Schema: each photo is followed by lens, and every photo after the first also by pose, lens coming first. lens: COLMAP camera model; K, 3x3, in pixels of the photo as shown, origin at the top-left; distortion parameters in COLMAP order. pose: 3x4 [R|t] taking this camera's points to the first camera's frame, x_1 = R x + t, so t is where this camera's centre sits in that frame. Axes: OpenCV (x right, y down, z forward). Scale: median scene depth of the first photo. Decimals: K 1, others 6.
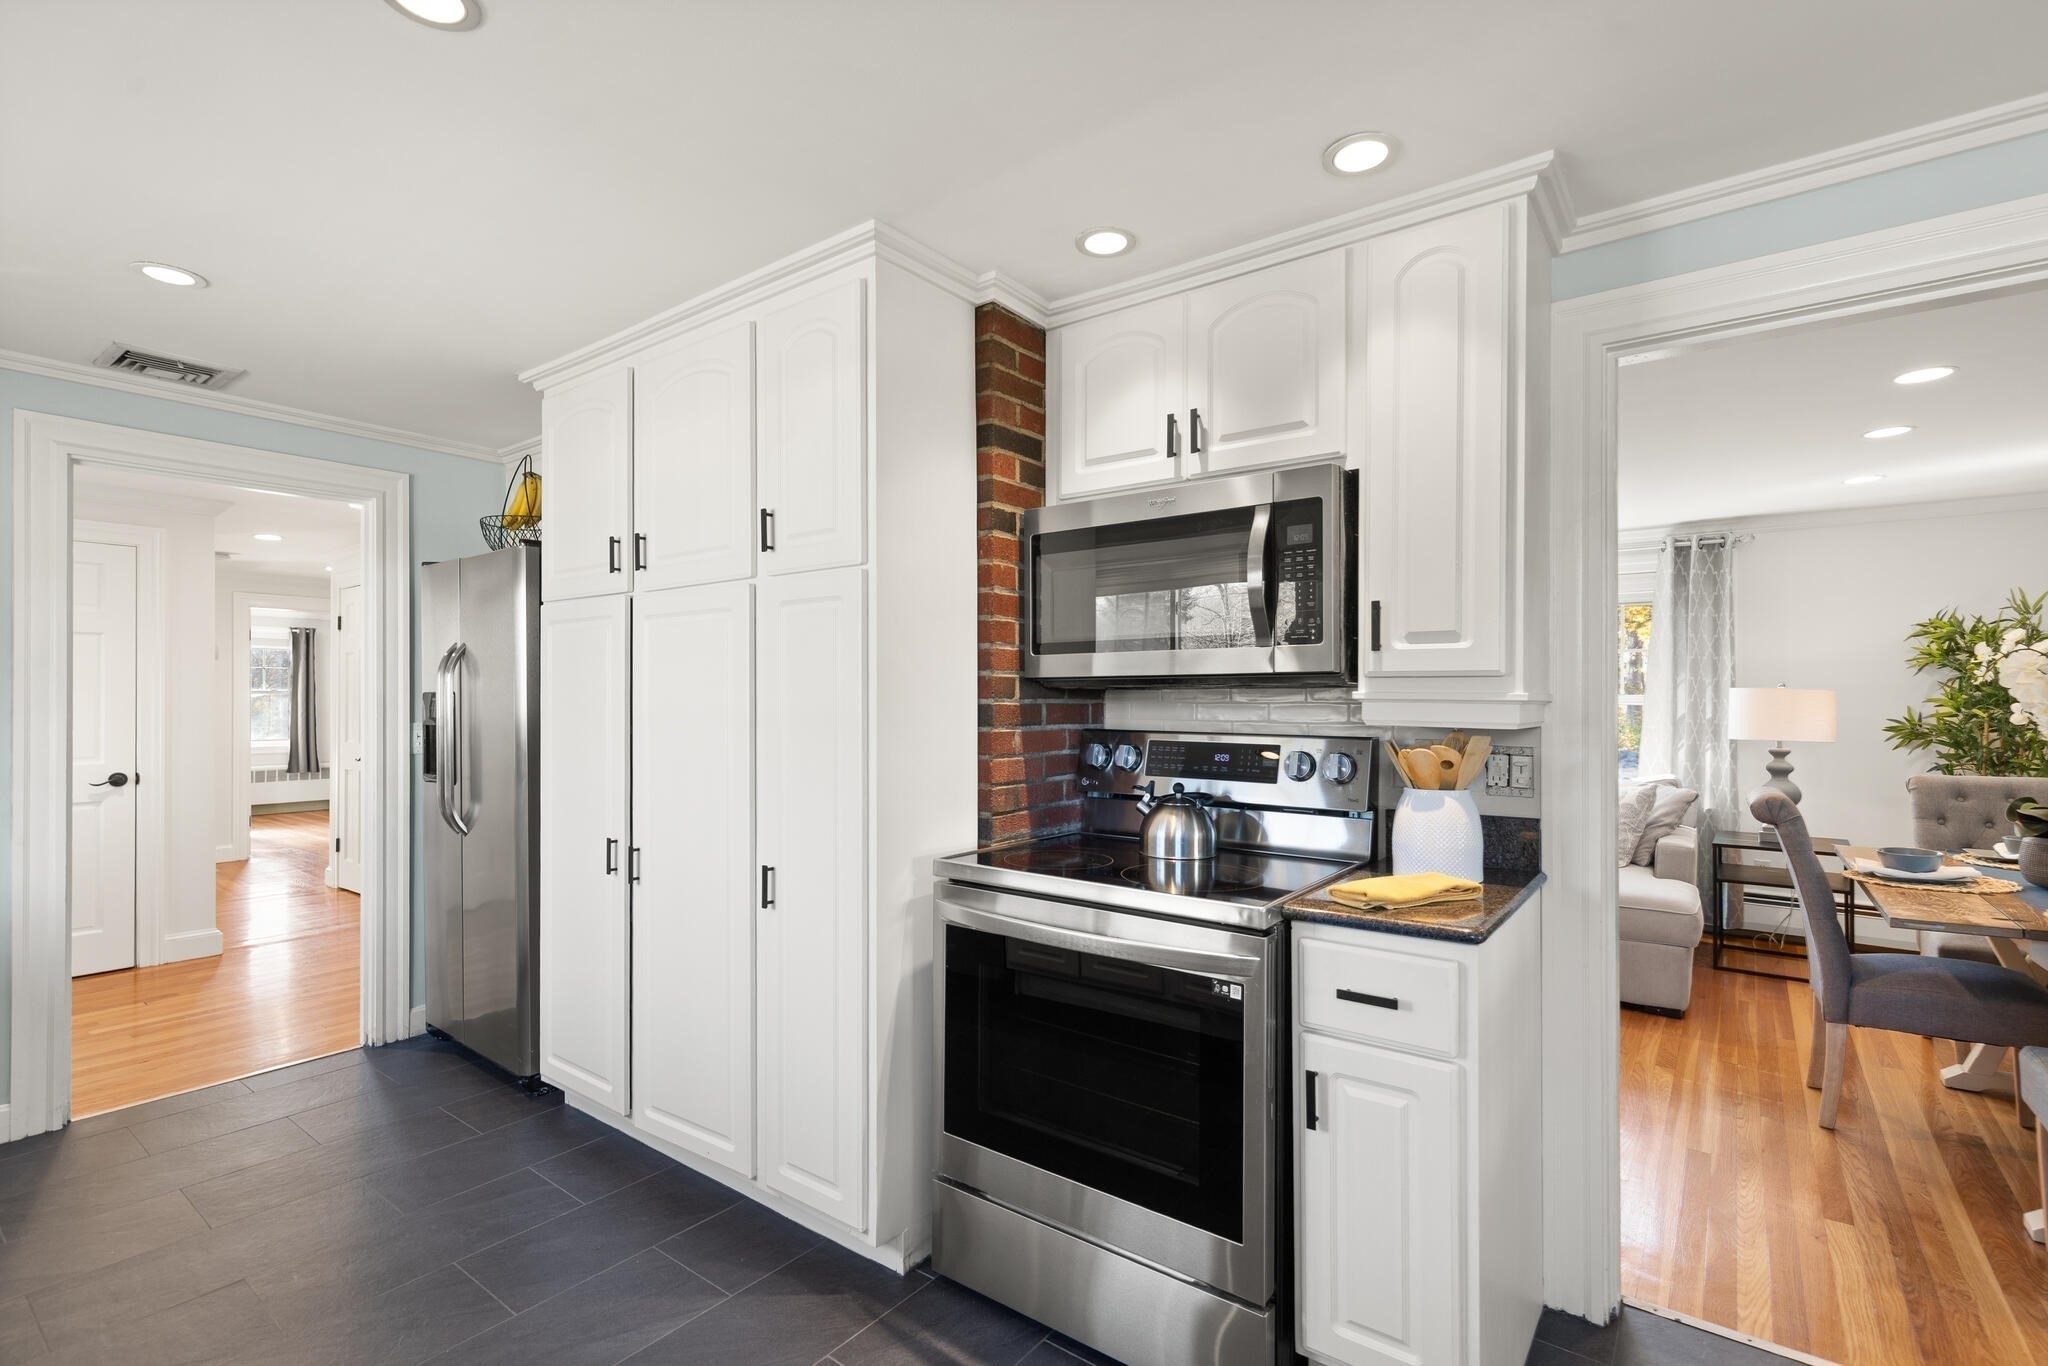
lens RADIAL K [[941.4, 0, 1022.7], [0, 941.4, 691.7], [0, 0, 1]] dist [0.005738, -0.000876]
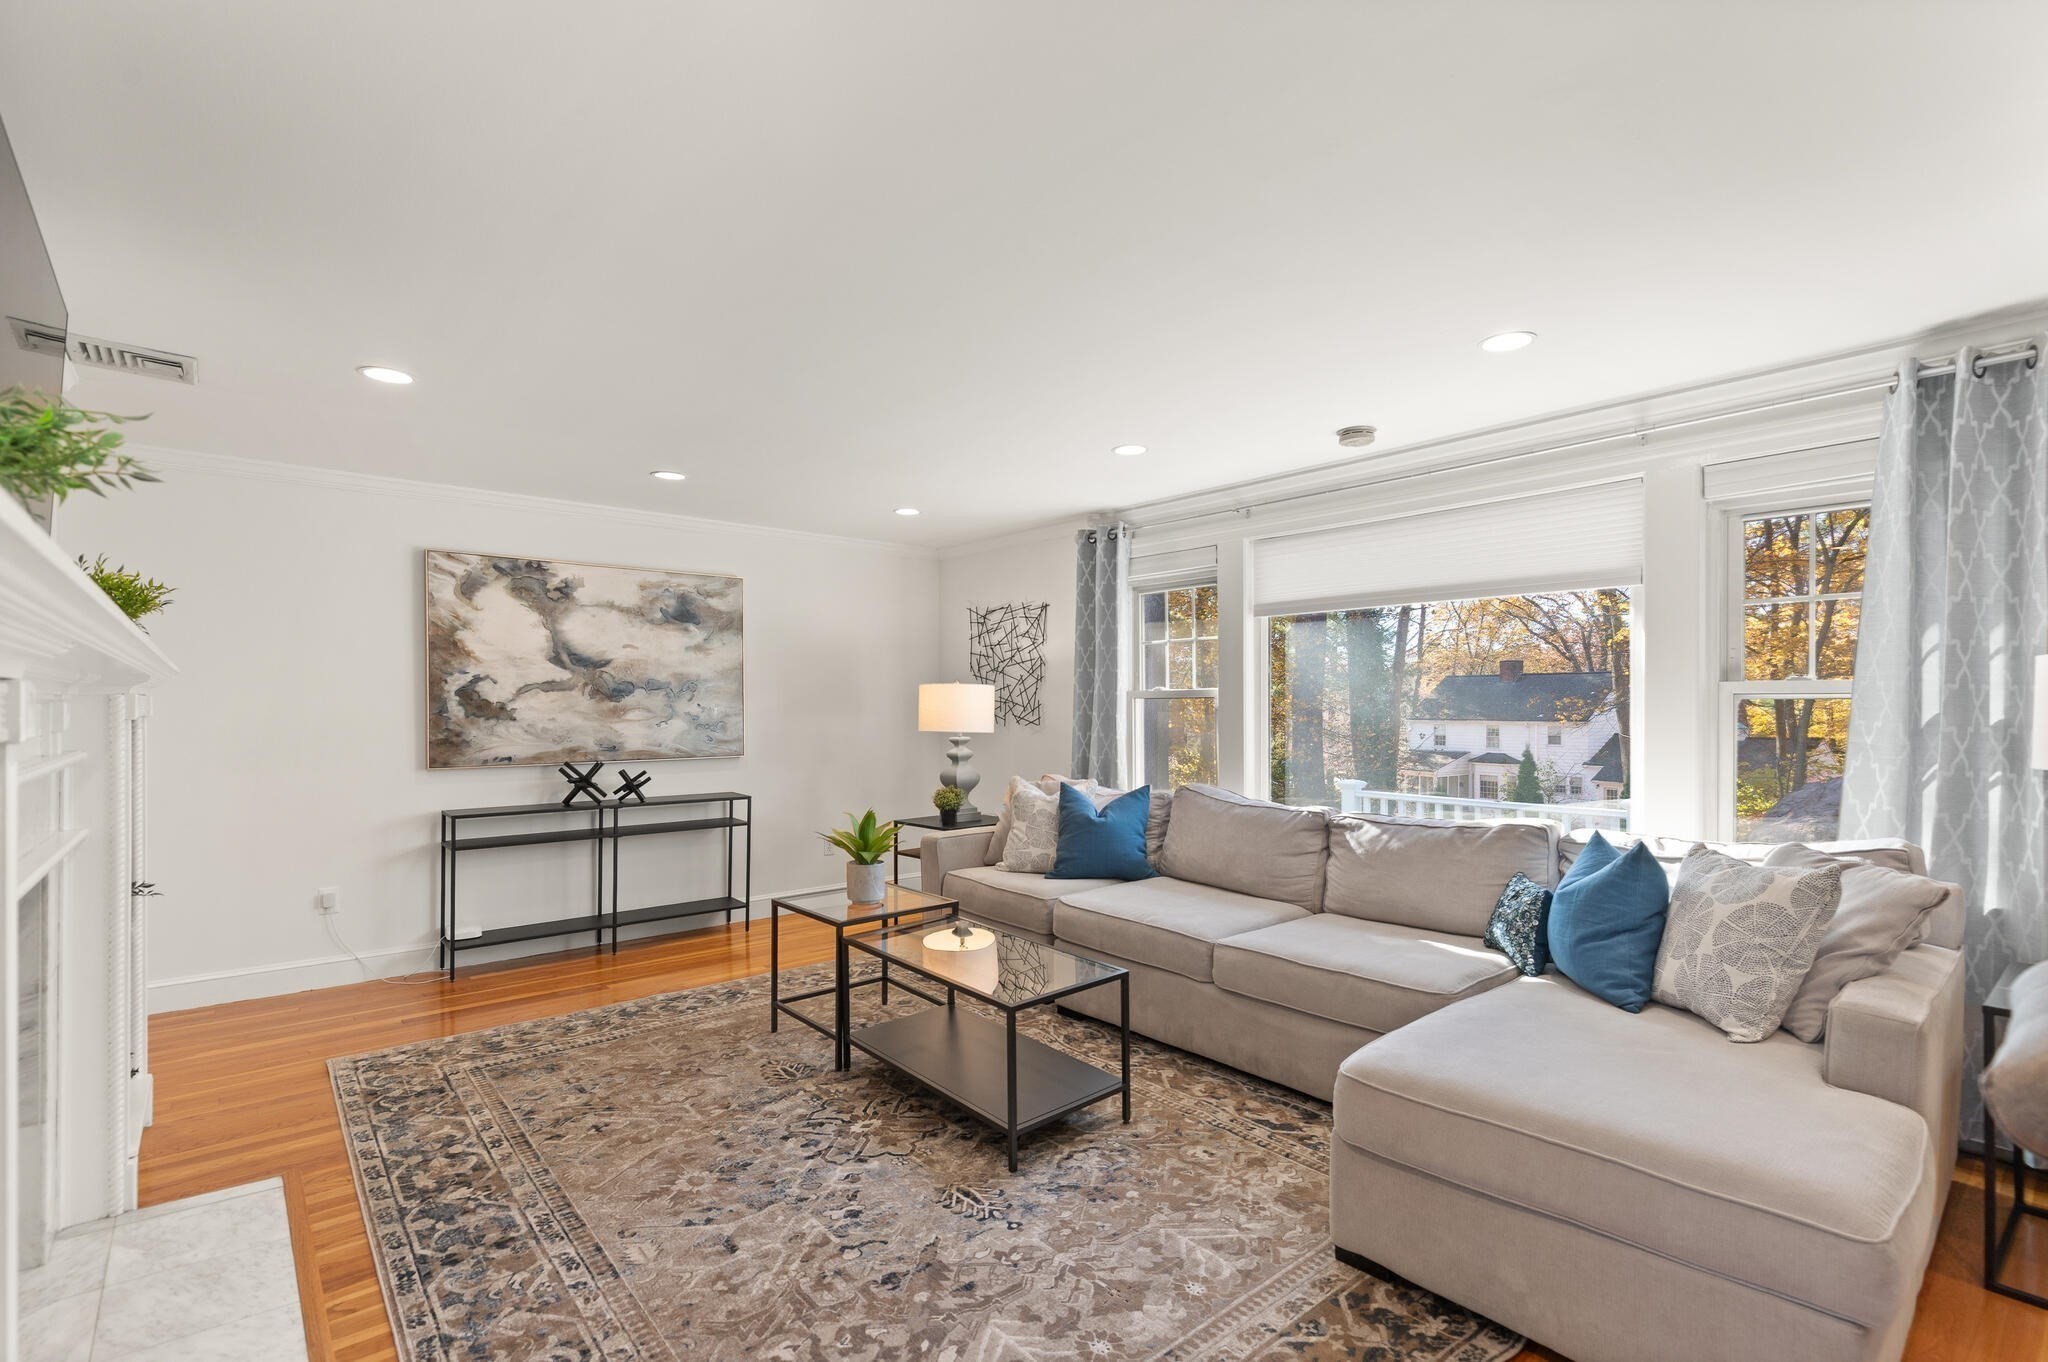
lens RADIAL K [[944.5, 0, 1029.8], [0, 944.5, 706.4], [0, 0, 1]] dist [0.009099, -0.002124]
pose [[0.978673, -0.001220, -0.205421, 0.724221], [0.002515, 0.999979, 0.006046, 0.031630], [0.205410, -0.006434, 0.978655, 0.889763]]
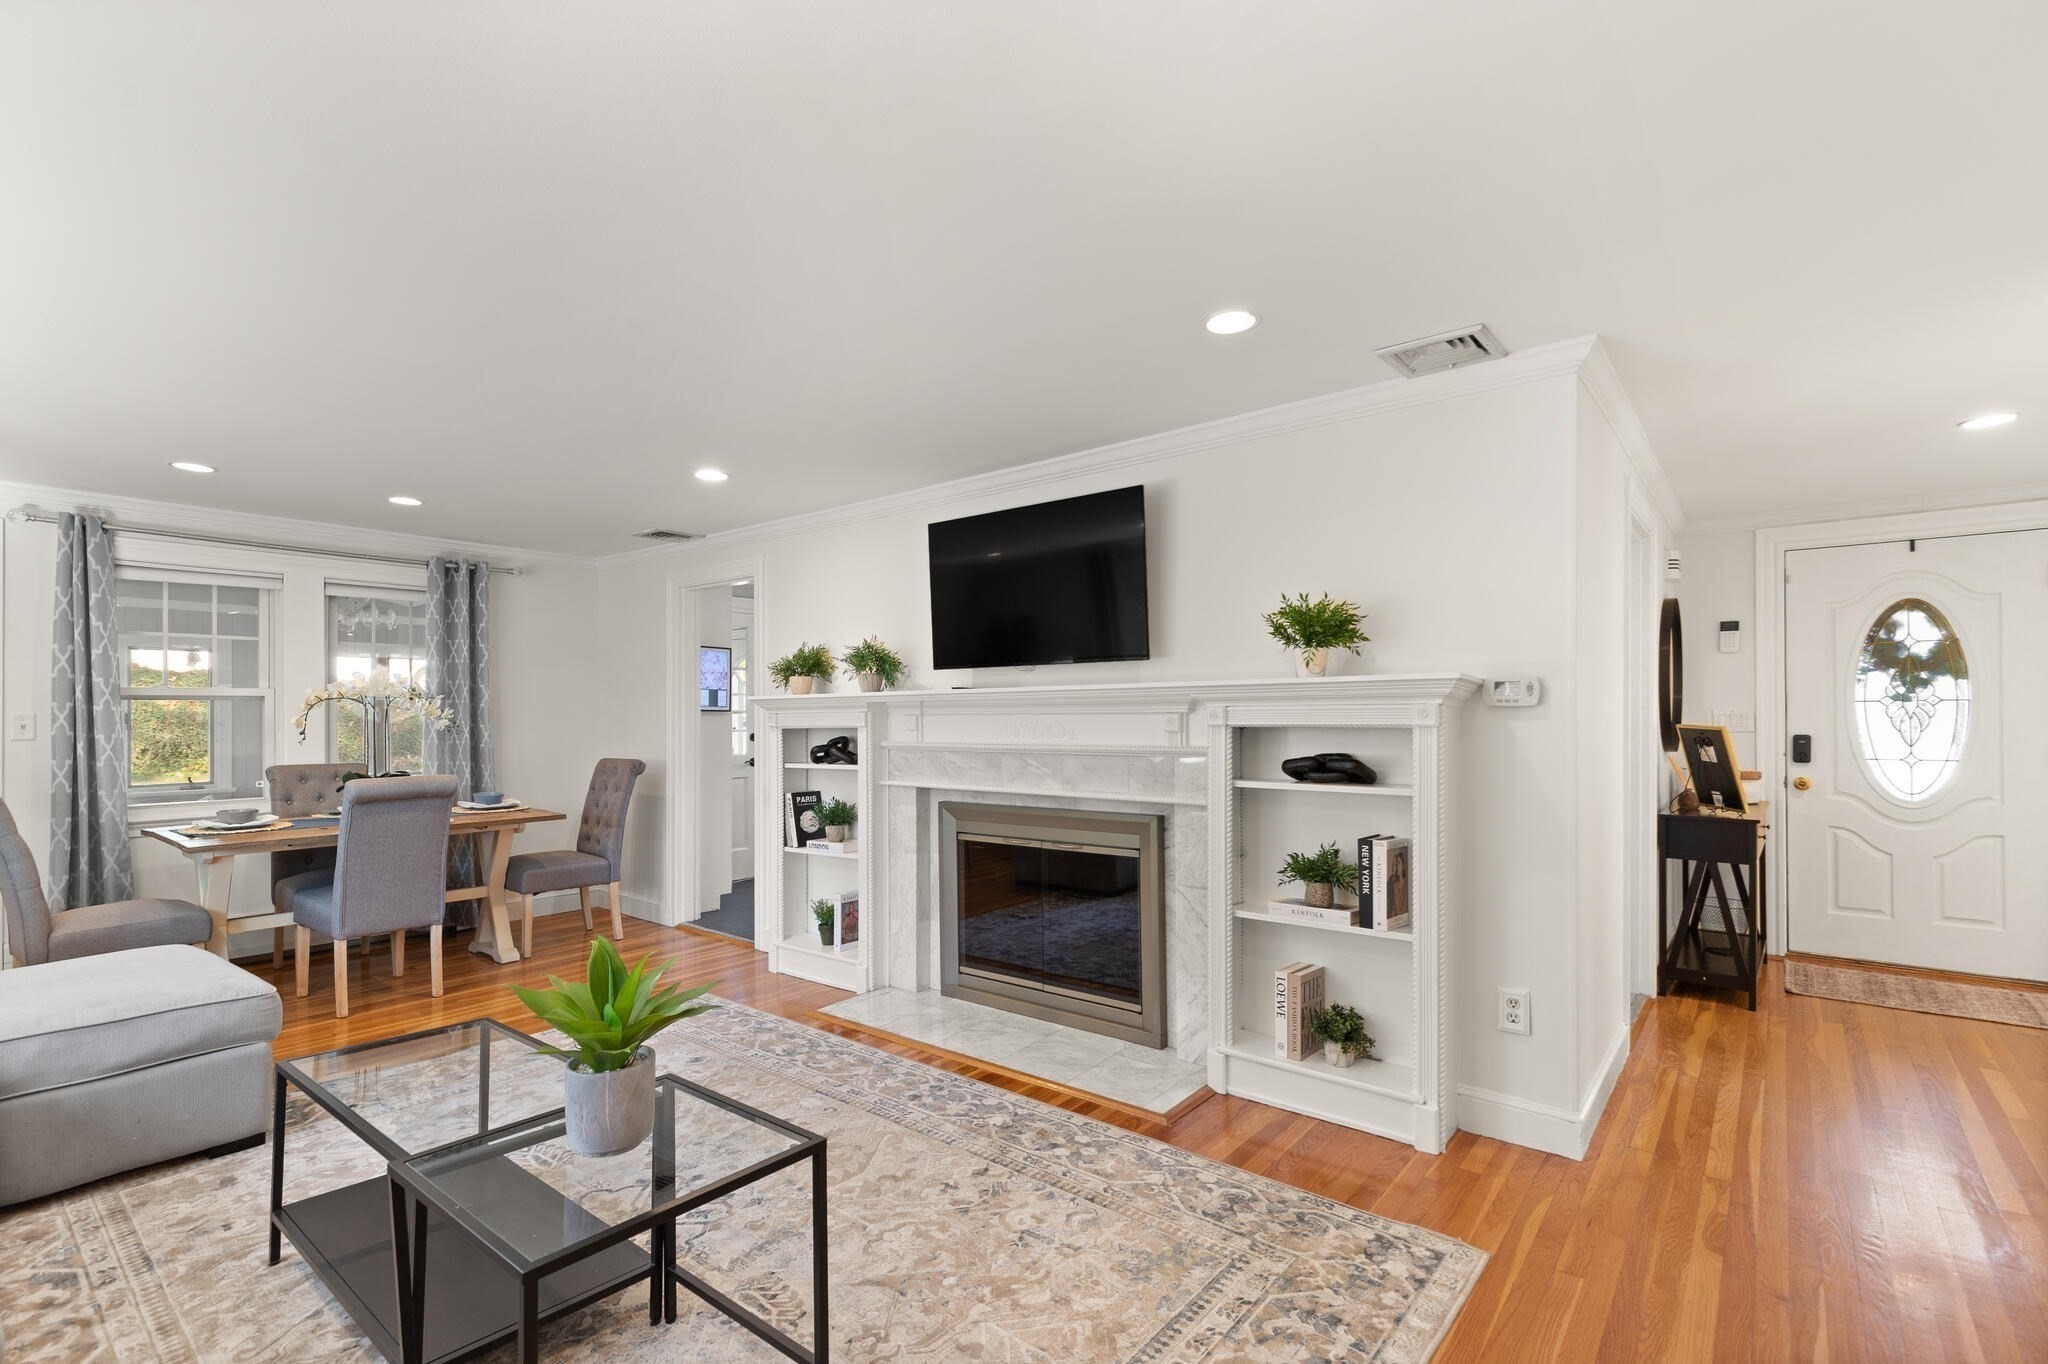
lens RADIAL K [[934.2, 0, 1027.0], [0, 934.2, 700.6], [0, 0, 1]] dist [0.011207, -0.000344]
pose [[-0.999609, 0.005160, 0.027481, -0.142849], [0.004612, 0.999790, -0.019986, 0.039740], [-0.027578, -0.019852, -0.999423, 2.937486]]
